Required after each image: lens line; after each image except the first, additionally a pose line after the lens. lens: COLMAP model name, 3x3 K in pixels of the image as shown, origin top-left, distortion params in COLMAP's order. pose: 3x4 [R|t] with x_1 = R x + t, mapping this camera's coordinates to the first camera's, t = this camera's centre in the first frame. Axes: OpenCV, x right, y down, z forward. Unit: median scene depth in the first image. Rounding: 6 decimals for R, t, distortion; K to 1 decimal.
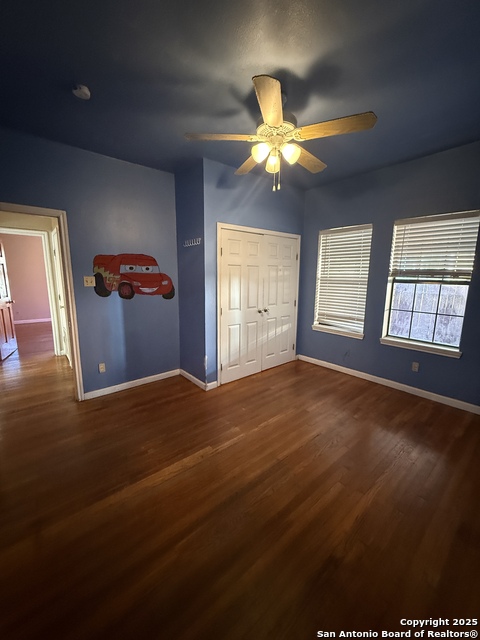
lens RADIAL K [[256.8, 0, 242.2], [0, 256.8, 323.1], [0, 0, 1]] dist [0.000640, -0.001933]
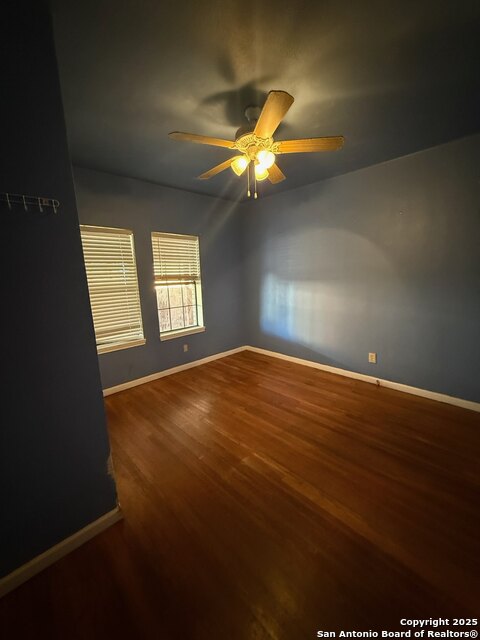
lens RADIAL K [[256.8, 0, 237.1], [0, 256.8, 322.0], [0, 0, 1]] dist [0.000640, -0.001933]
pose [[-0.073365, -0.182636, 0.980439, -0.607005], [0.225218, 0.954659, 0.194687, -0.152875], [-0.971542, 0.235095, -0.028906, 0.746967]]
